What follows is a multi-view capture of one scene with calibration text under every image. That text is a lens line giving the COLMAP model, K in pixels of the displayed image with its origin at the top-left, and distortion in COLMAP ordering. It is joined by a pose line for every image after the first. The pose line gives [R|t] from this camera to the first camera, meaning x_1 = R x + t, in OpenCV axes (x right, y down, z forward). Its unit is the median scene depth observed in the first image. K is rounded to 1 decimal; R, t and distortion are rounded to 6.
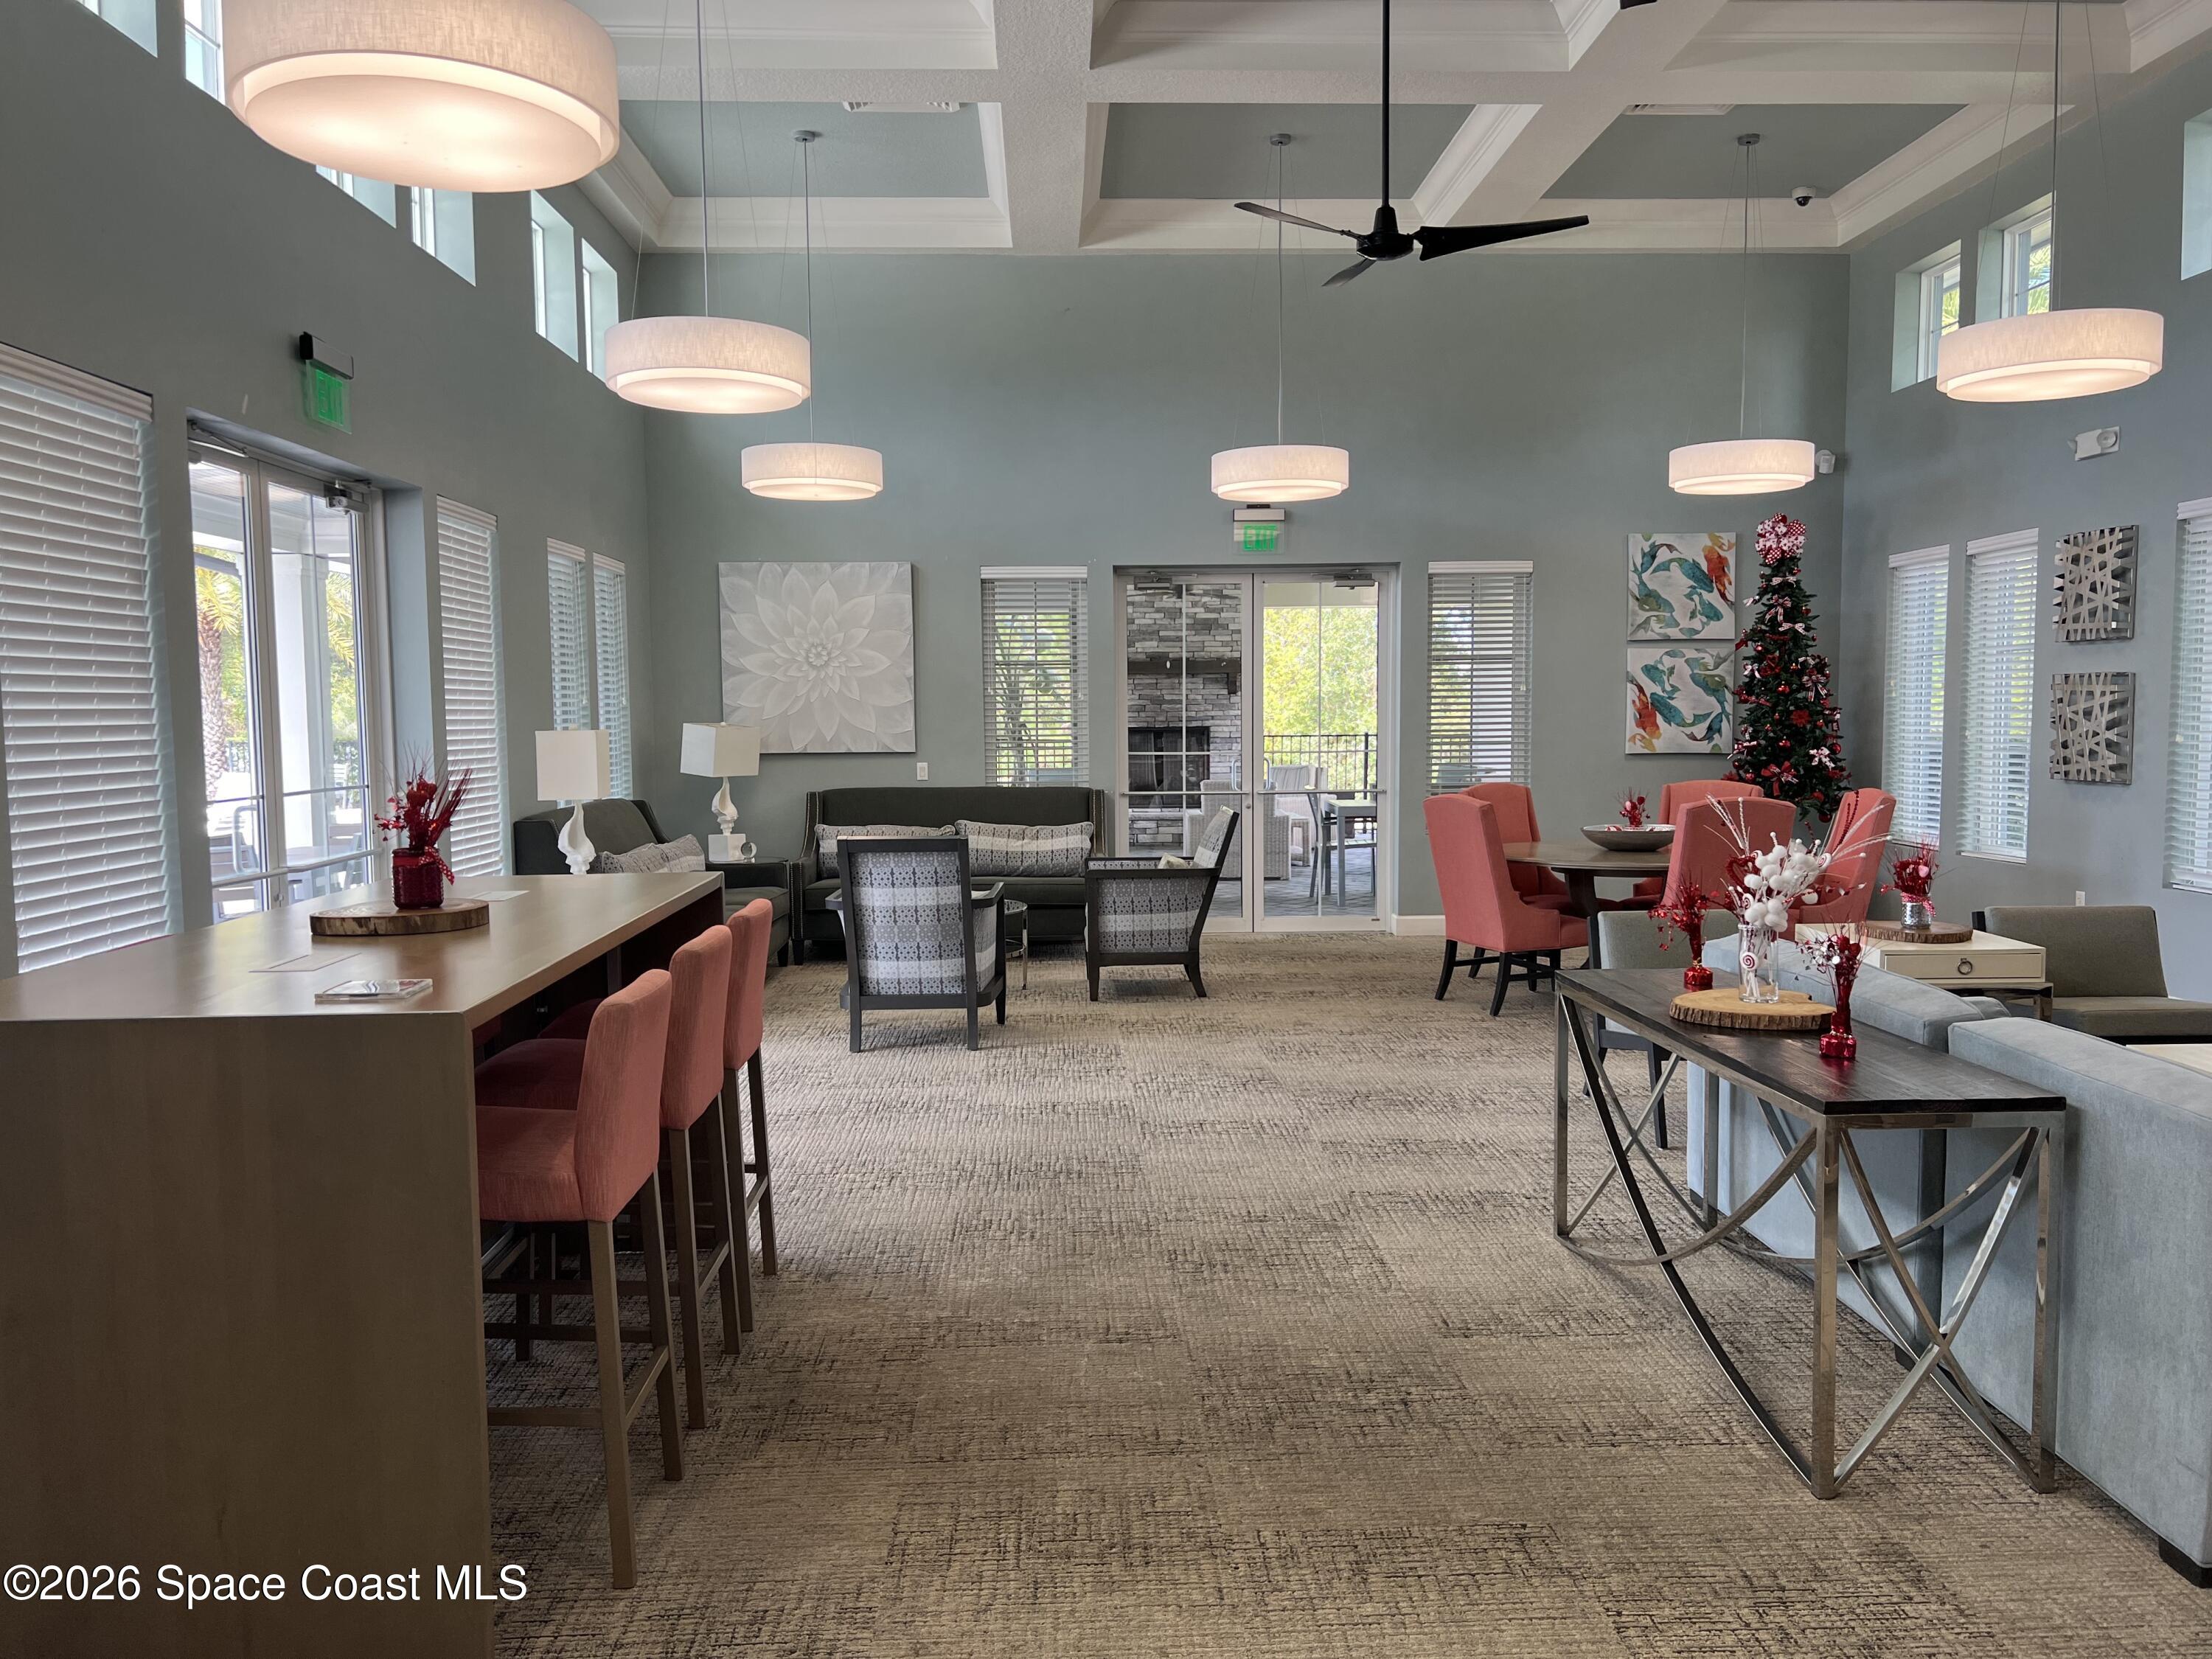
lens RADIAL K [[1659.4, 0, 1106.0], [0, 1659.4, 838.8], [0, 0, 1]] dist [0.050394, -0.054390]
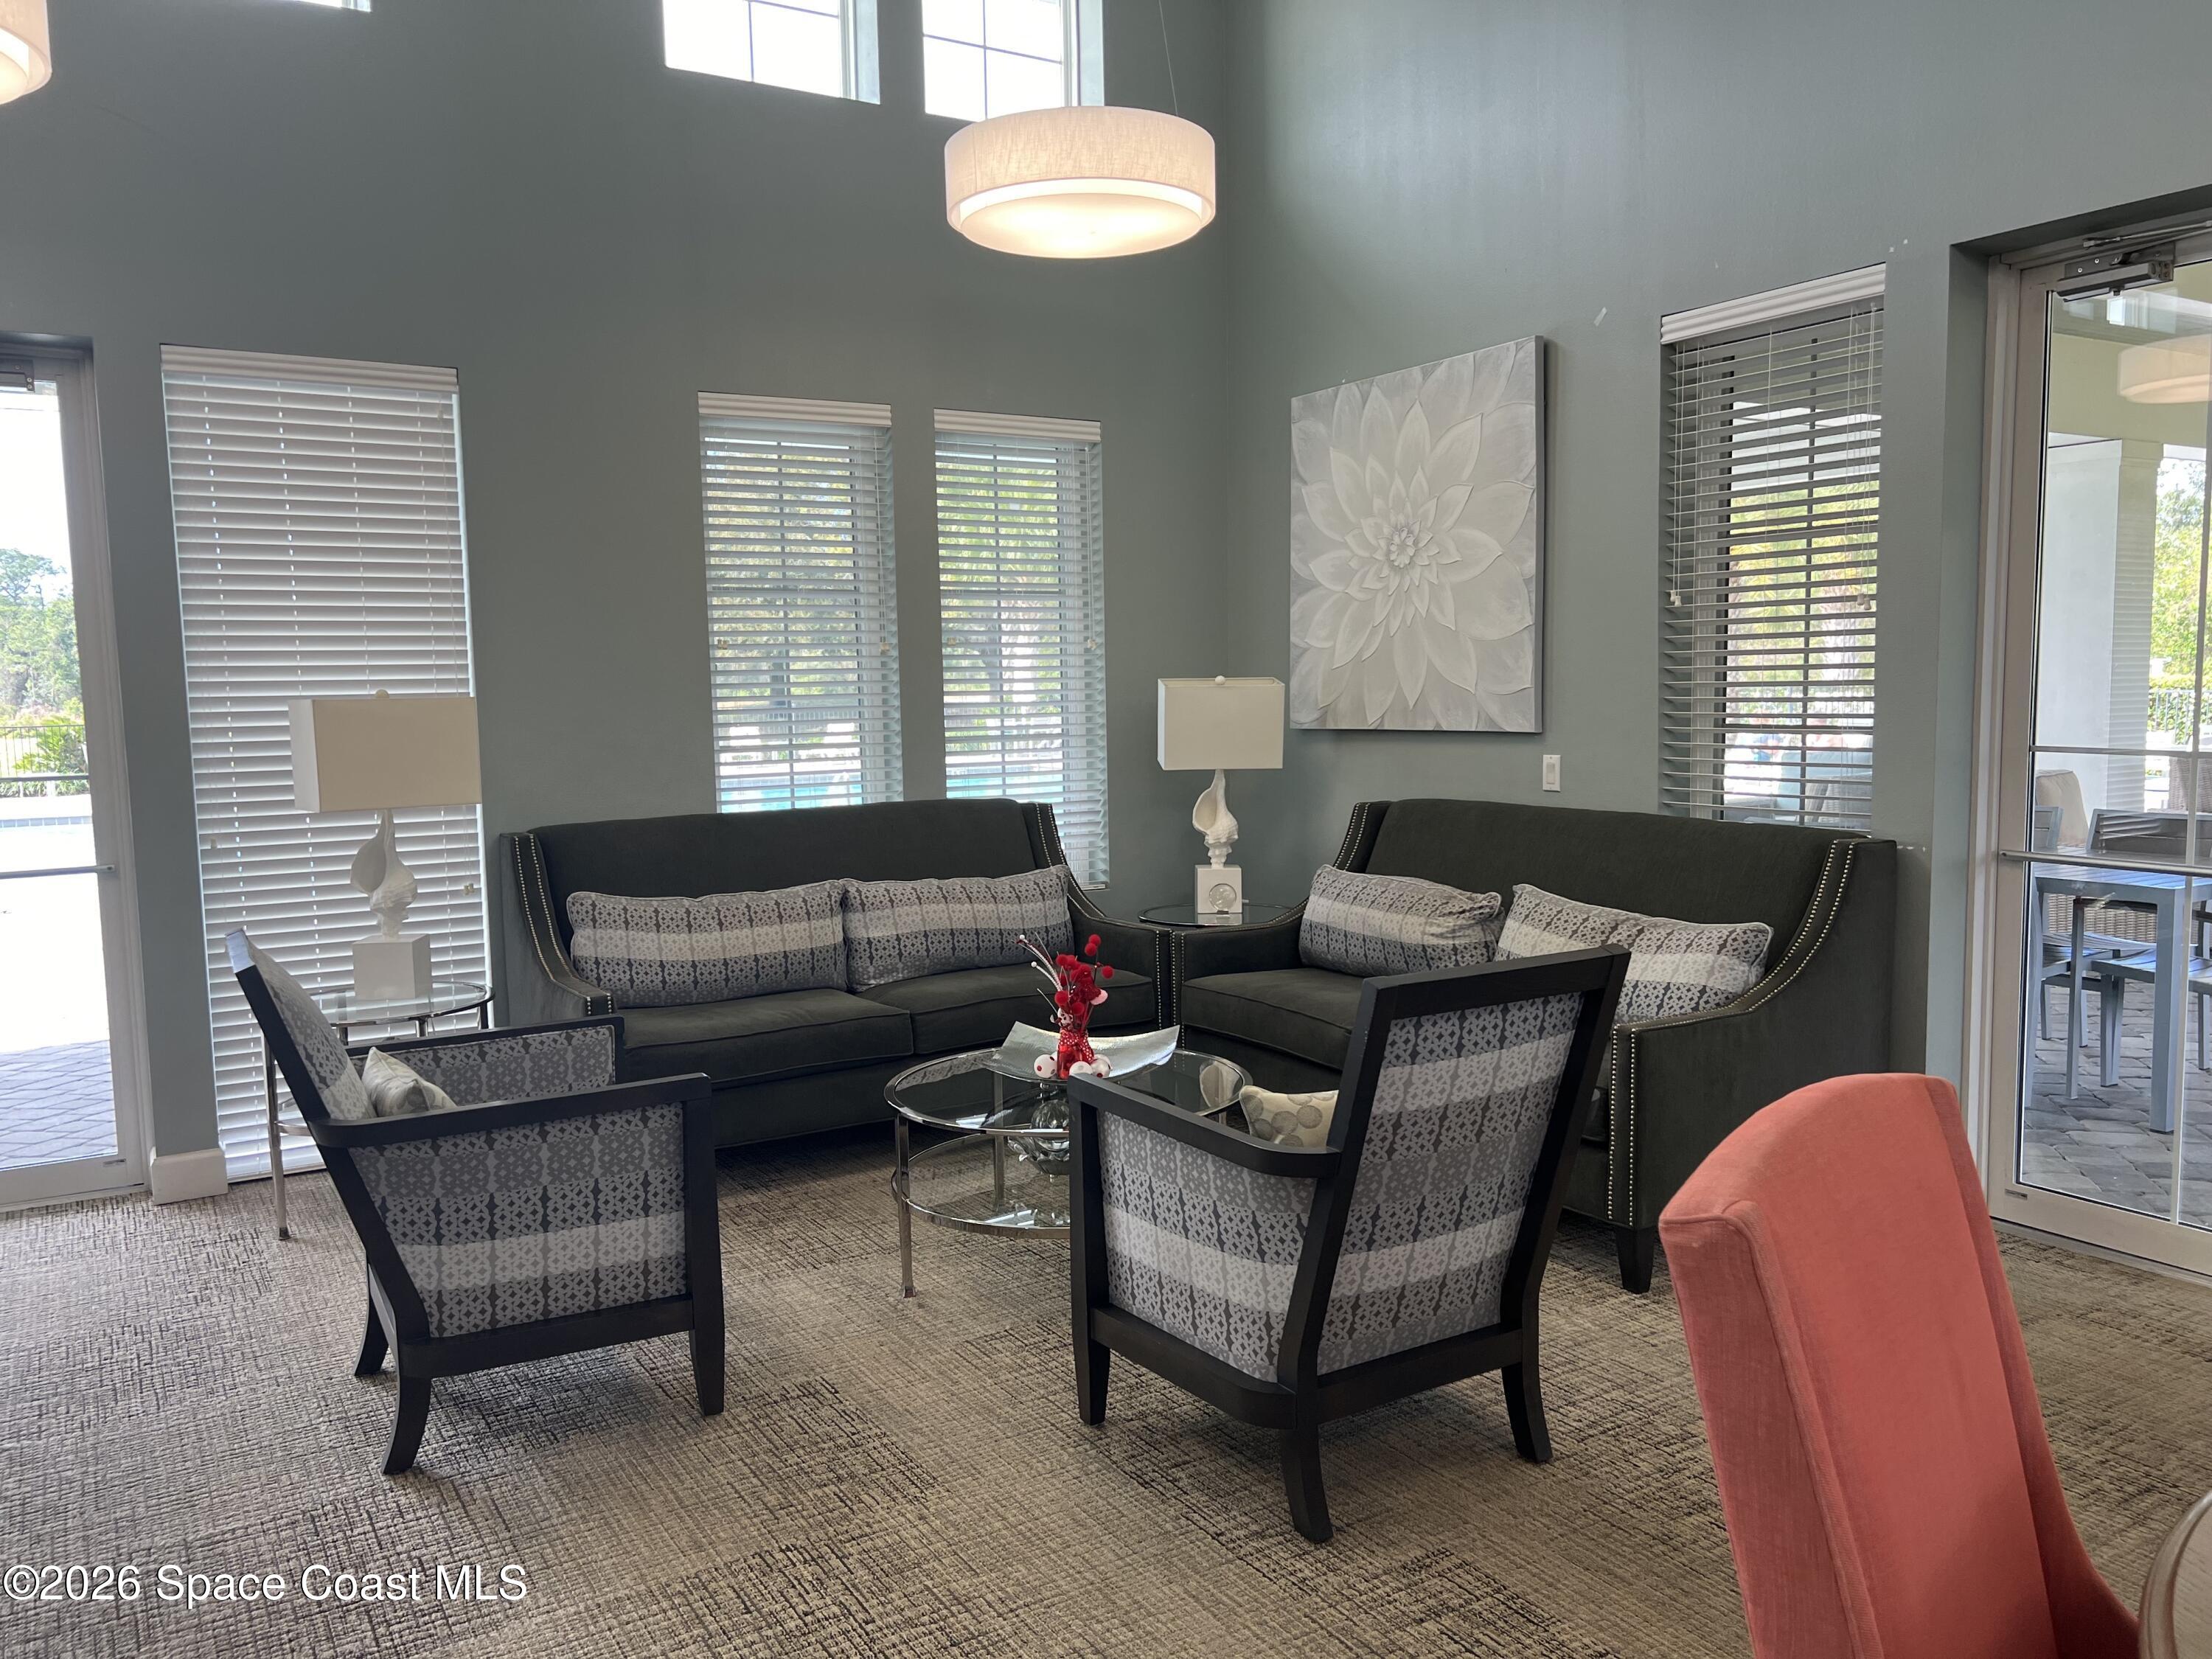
lens RADIAL K [[1659.4, 0, 1107.2], [0, 1659.4, 835.1], [0, 0, 1]] dist [0.050394, -0.054390]
pose [[0.489037, 0.078332, -0.868739, 0.258591], [-0.048211, 0.996864, 0.062745, -0.048651], [0.870930, 0.011198, 0.491280, 0.677406]]
